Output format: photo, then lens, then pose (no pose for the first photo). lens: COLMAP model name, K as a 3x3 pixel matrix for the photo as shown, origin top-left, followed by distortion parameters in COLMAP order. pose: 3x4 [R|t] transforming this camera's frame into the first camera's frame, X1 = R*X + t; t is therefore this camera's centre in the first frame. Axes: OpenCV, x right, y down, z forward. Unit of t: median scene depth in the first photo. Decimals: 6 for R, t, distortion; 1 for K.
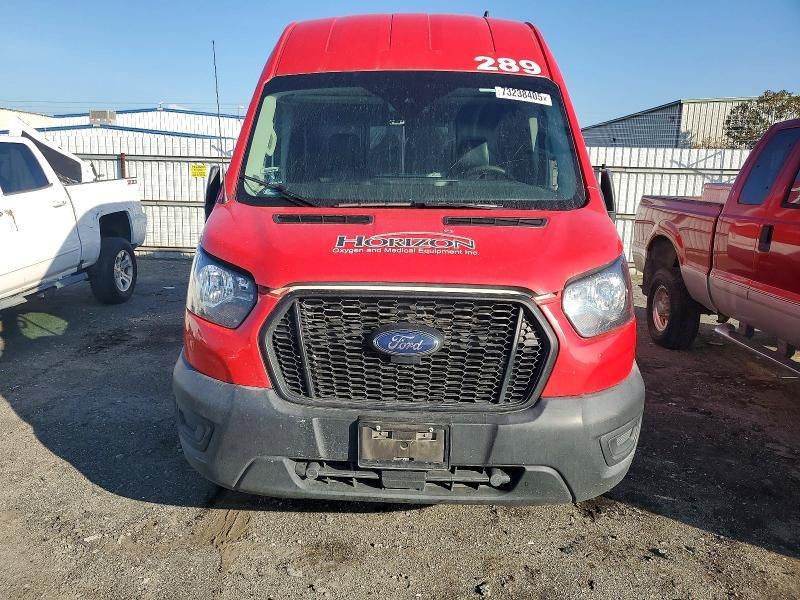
lens RADIAL K [[639.9, 0, 396.6], [0, 639.9, 300.9], [0, 0, 1]] dist [0.032468, 0.004109]
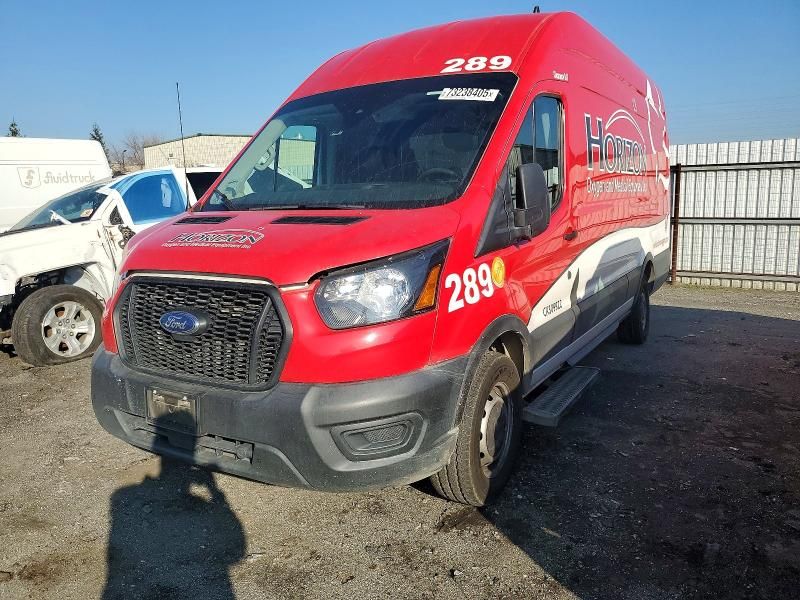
lens RADIAL K [[639.9, 0, 394.8], [0, 639.9, 296.9], [0, 0, 1]] dist [0.032468, 0.004109]
pose [[0.866308, 0.039314, -0.497960, 0.638354], [-0.055353, 0.998314, -0.017481, 0.012432], [0.496434, 0.042707, 0.867024, 0.118680]]
